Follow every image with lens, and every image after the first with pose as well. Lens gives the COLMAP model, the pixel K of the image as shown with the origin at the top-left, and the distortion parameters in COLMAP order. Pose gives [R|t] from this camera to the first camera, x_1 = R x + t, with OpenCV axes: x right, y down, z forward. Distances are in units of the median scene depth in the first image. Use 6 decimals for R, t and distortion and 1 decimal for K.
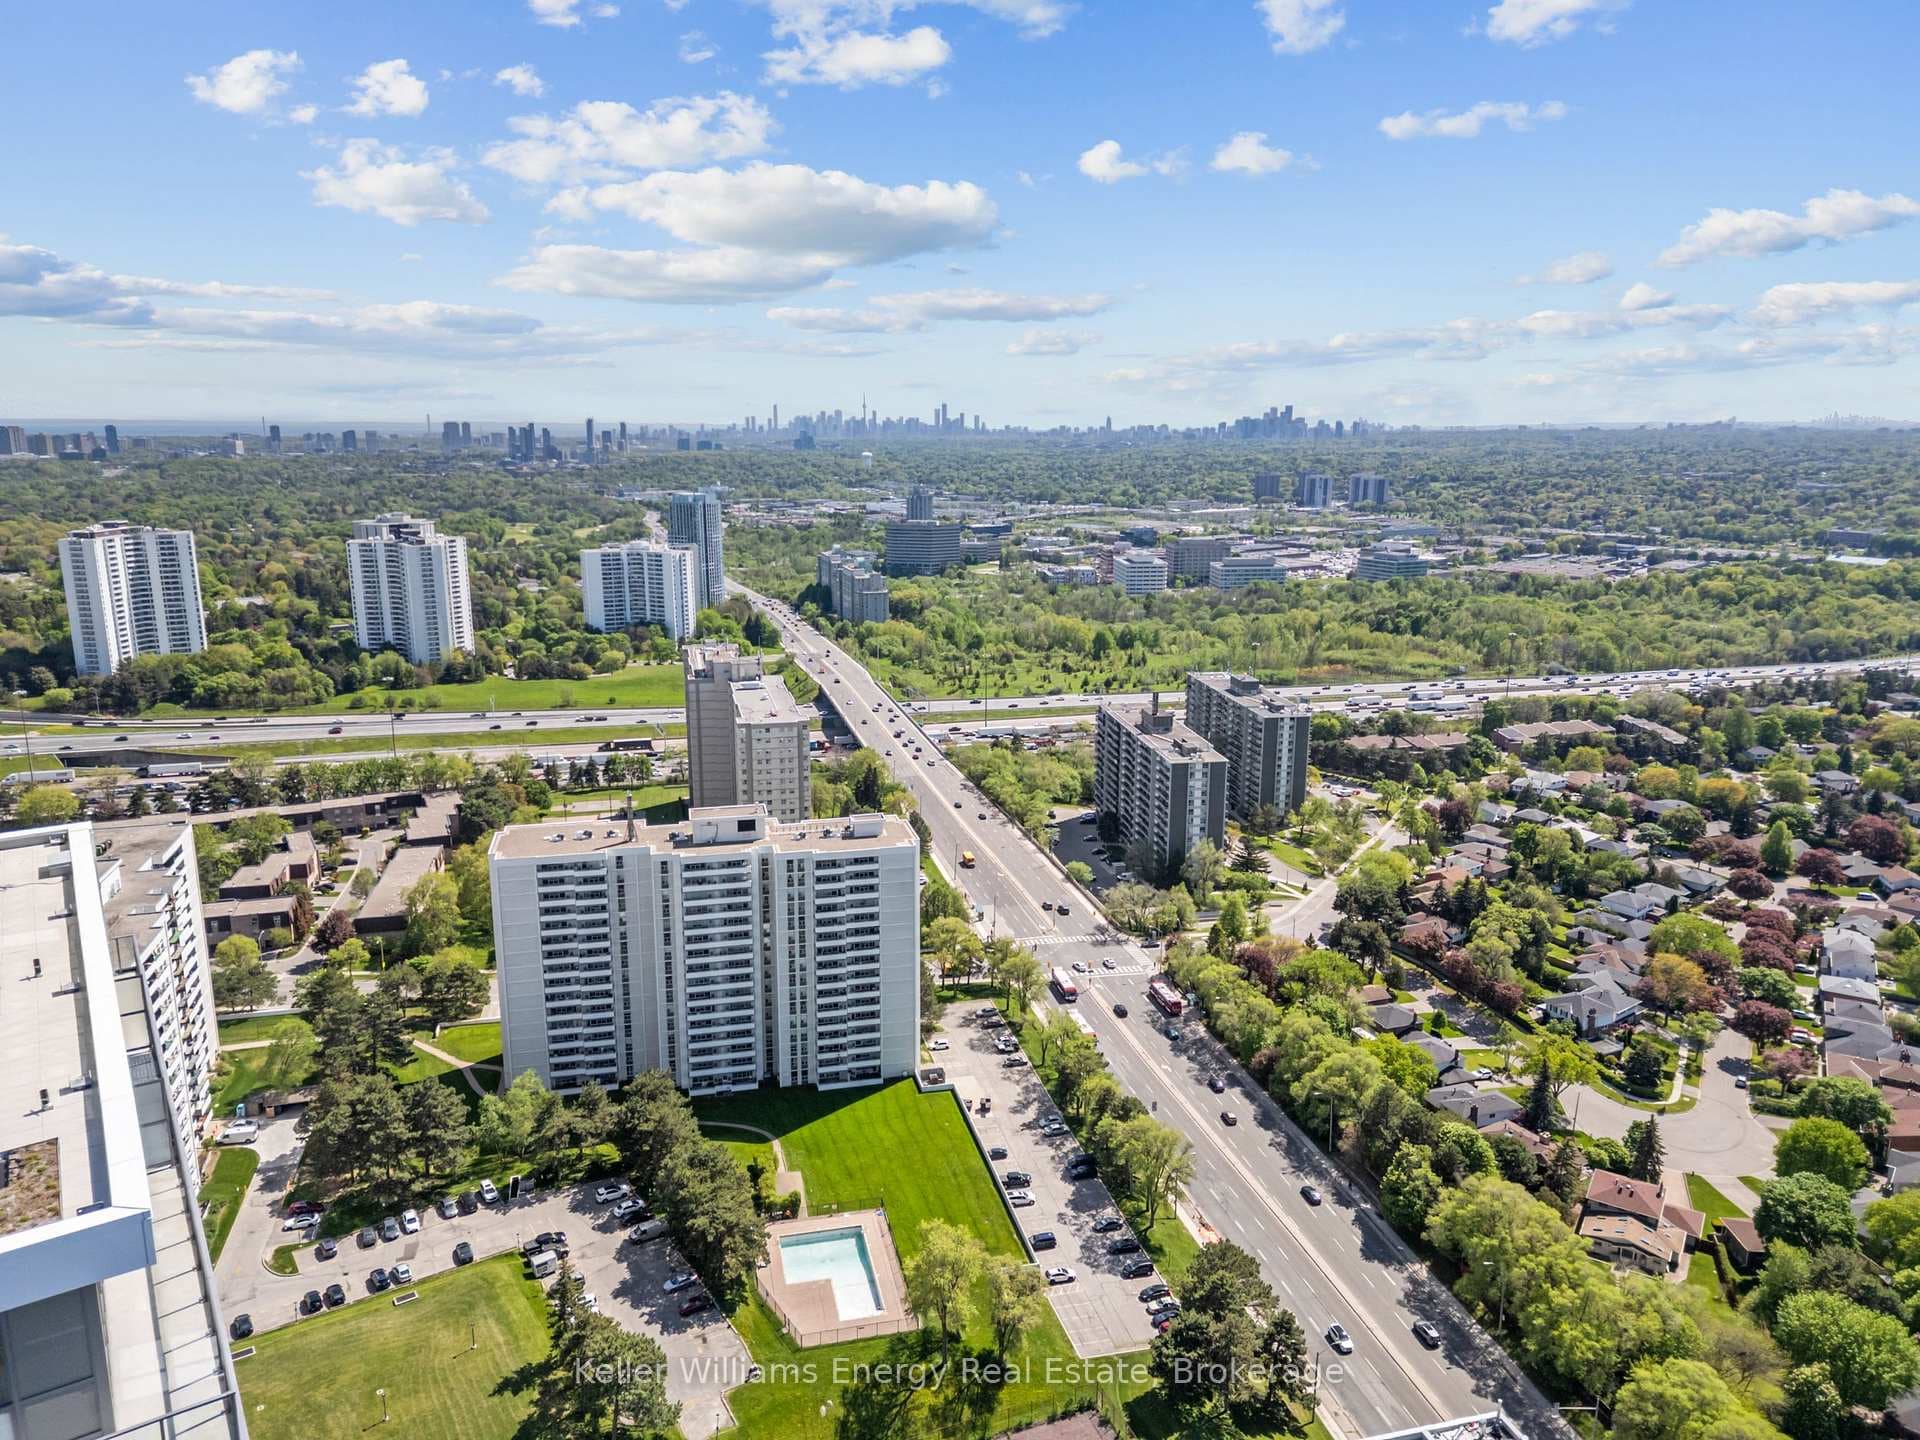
lens RADIAL K [[1315.9, 0, 960.0], [0, 1315.9, 720.0], [0, 0, 1]] dist [0.104473, -0.121927]
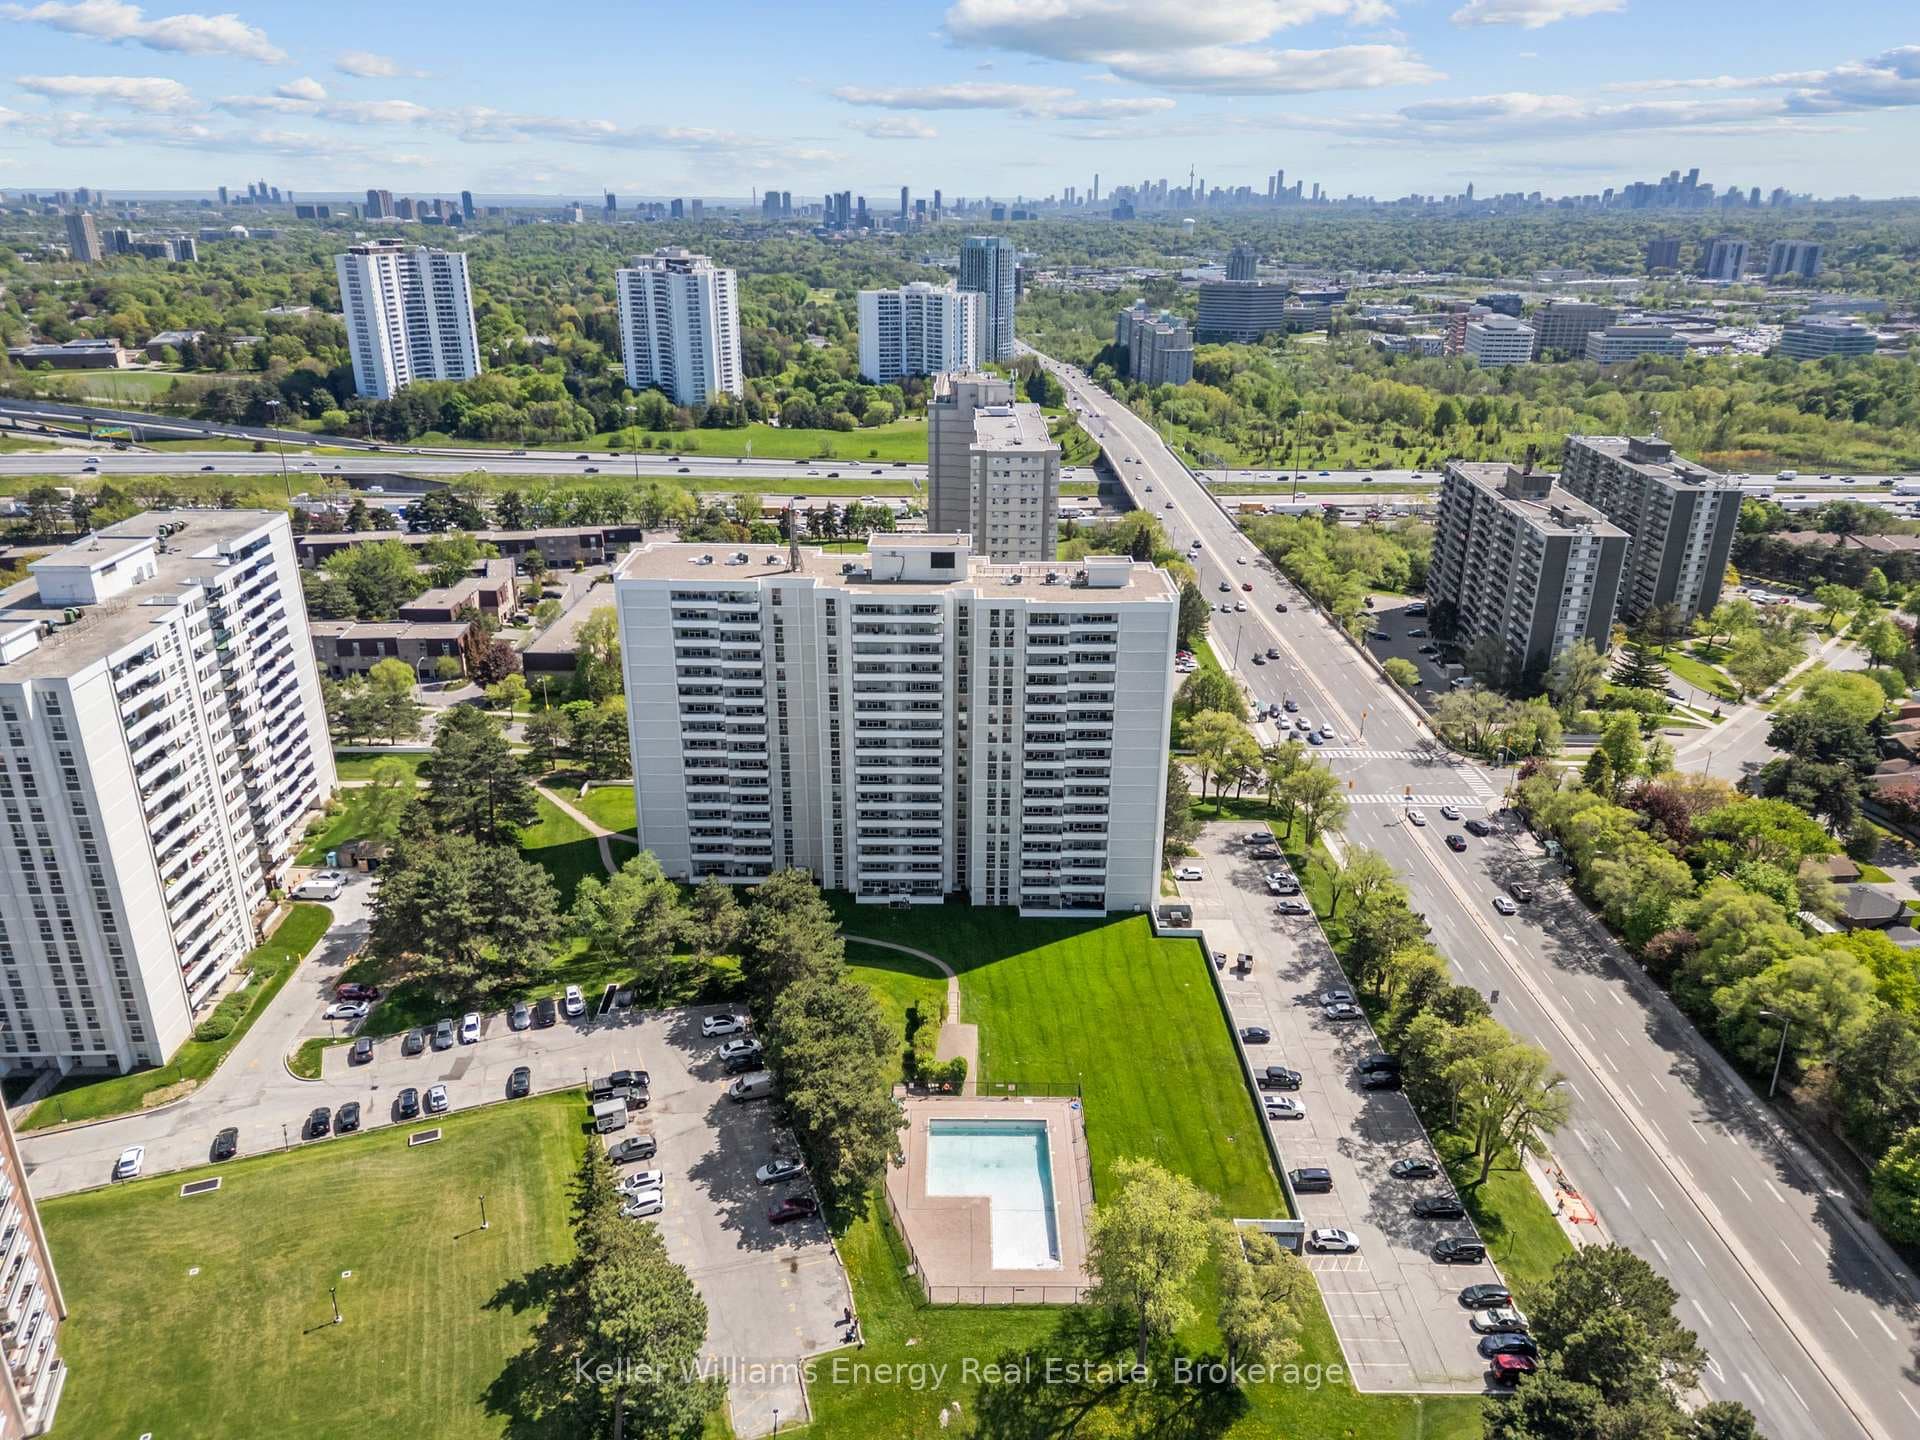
lens RADIAL K [[1315.9, 0, 960.0], [0, 1315.9, 720.0], [0, 0, 1]] dist [0.104473, -0.121927]
pose [[0.973587, 0.083899, -0.212345, 0.009008], [-0.050659, 0.986235, 0.157400, 0.045500], [0.222627, -0.142485, 0.964435, 0.247589]]
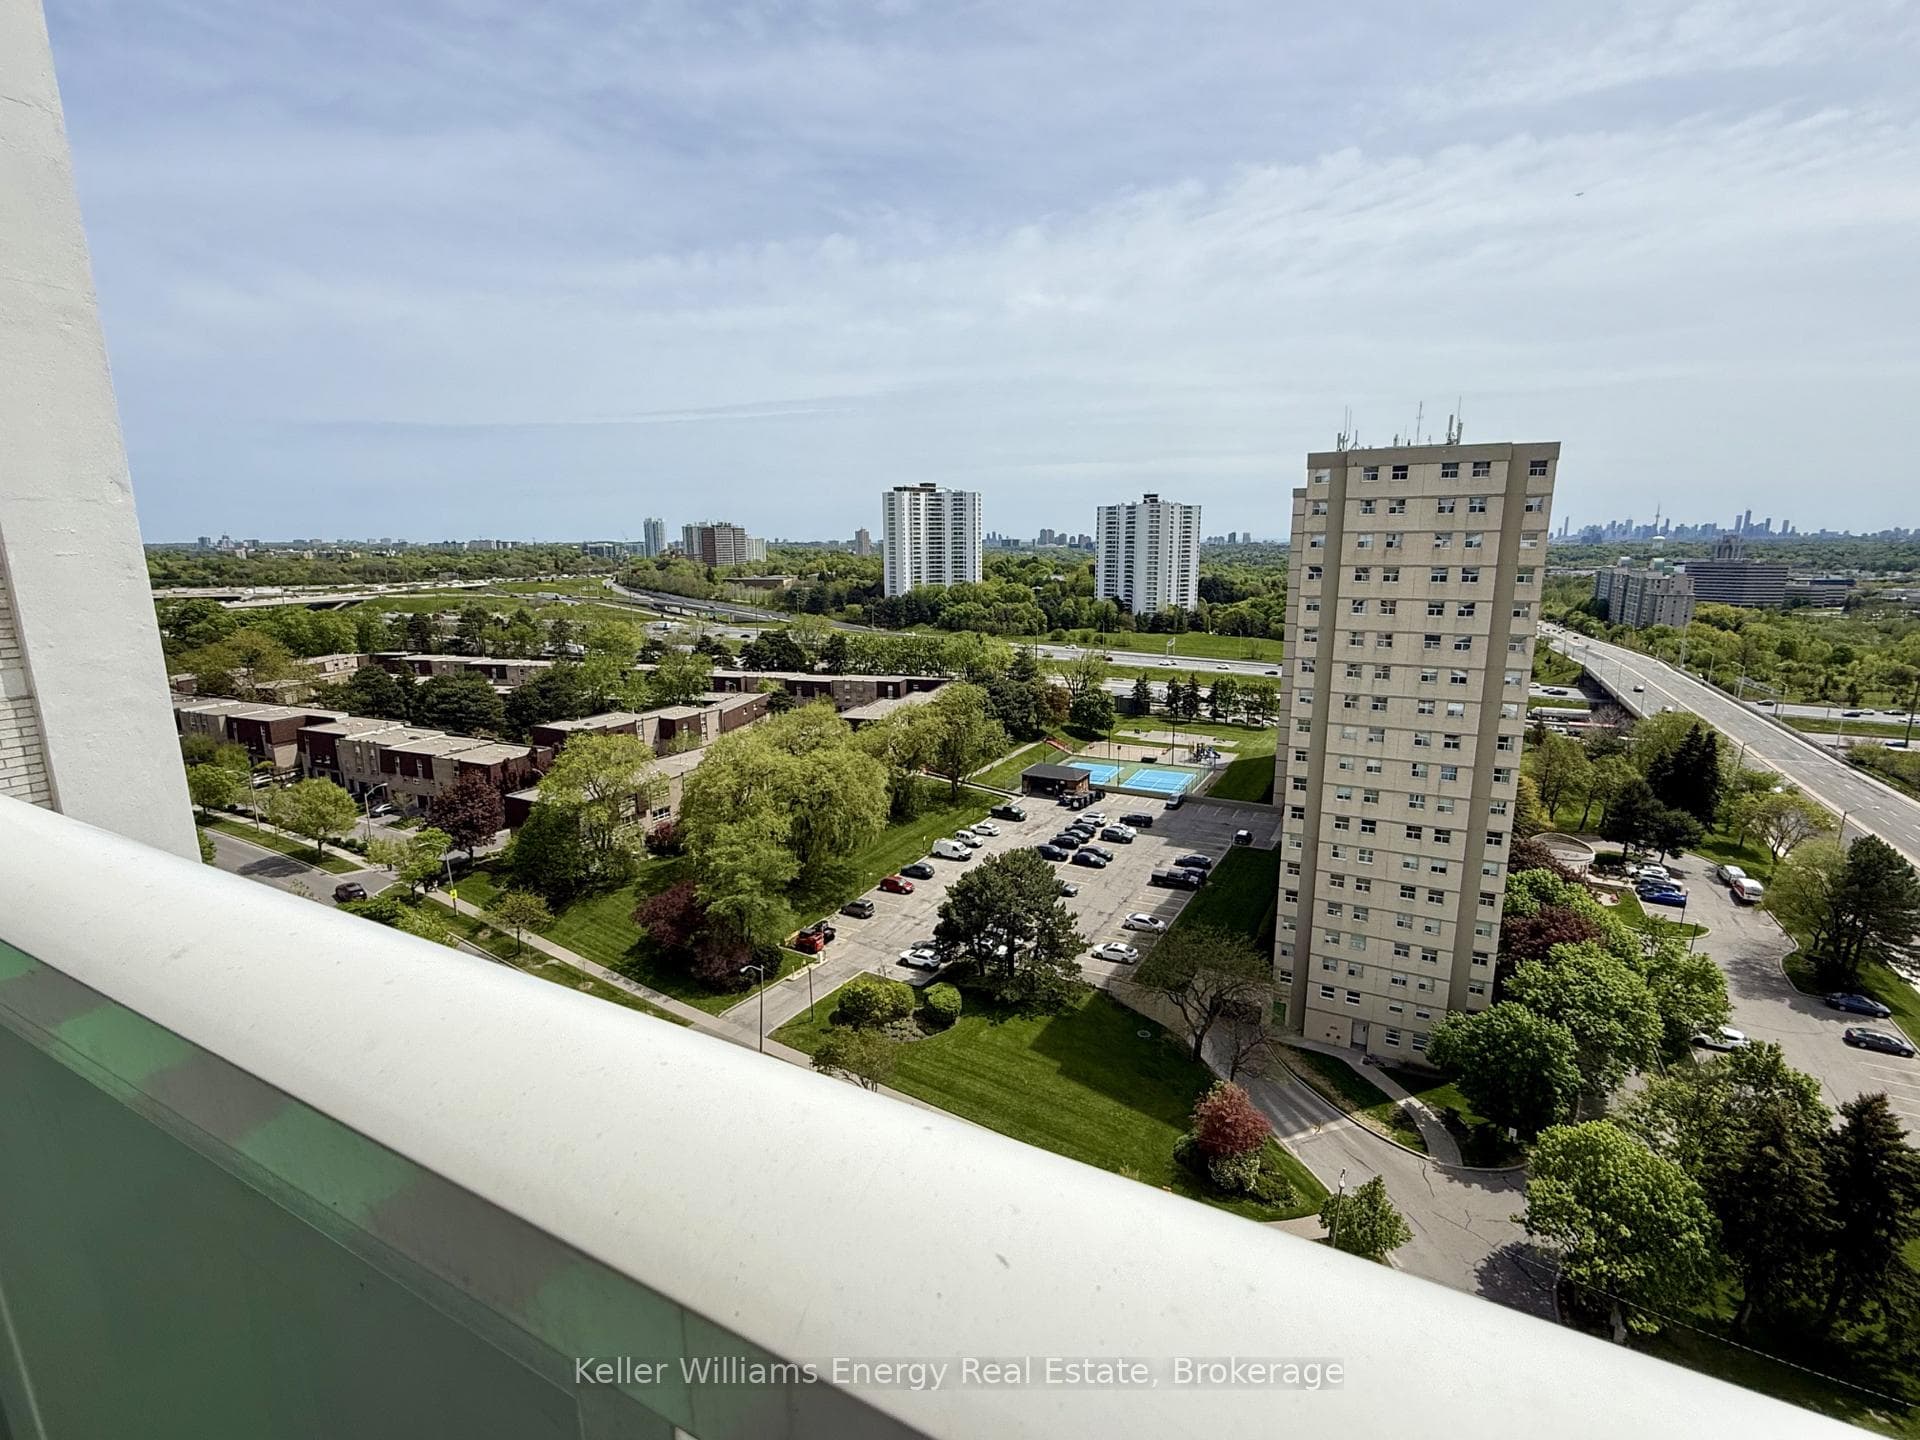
lens RADIAL K [[888.7, 0, 966.2], [0, 888.7, 719.2], [0, 0, 1]] dist [0.004514, -0.004956]
pose [[0.752835, 0.124053, -0.646413, -0.094186], [-0.138073, 0.989992, 0.029184, 0.091159], [0.643564, 0.067281, 0.762429, 0.924588]]
